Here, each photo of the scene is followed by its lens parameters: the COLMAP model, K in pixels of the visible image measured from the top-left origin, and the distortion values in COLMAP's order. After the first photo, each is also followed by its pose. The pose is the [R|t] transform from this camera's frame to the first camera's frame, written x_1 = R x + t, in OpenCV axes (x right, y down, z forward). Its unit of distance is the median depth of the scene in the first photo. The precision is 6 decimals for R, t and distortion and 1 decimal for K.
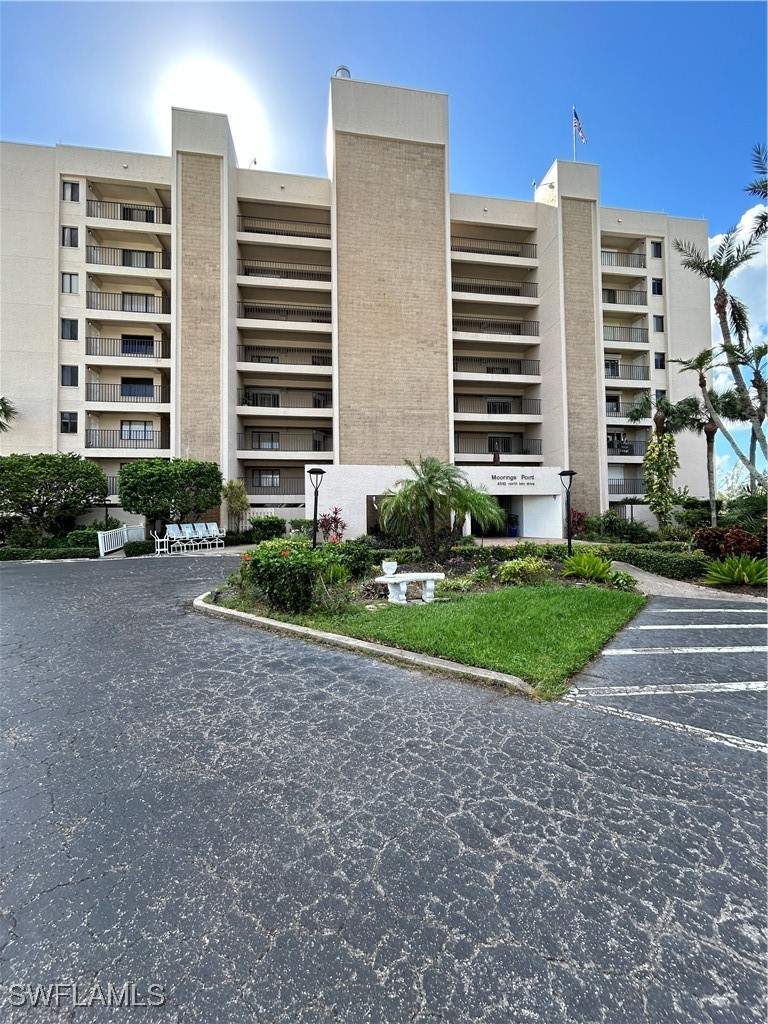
lens RADIAL K [[415.6, 0, 384.0], [0, 415.6, 512.0], [0, 0, 1]] dist [-0.000091, -0.000014]
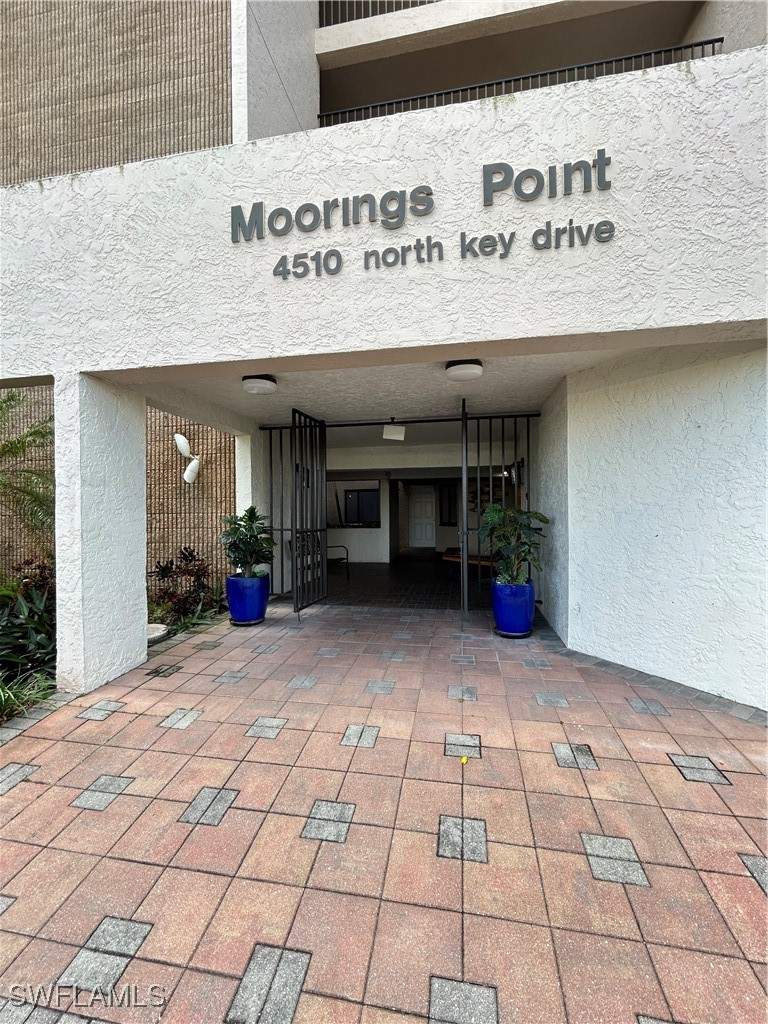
lens RADIAL K [[415.6, 0, 384.0], [0, 415.6, 512.0], [0, 0, 1]] dist [-0.000091, -0.000014]
pose [[0.944137, 0.005085, -0.329515, 0.343402], [0.006643, 0.999384, 0.034454, 0.002641], [0.329487, -0.034718, 0.943522, 0.876608]]
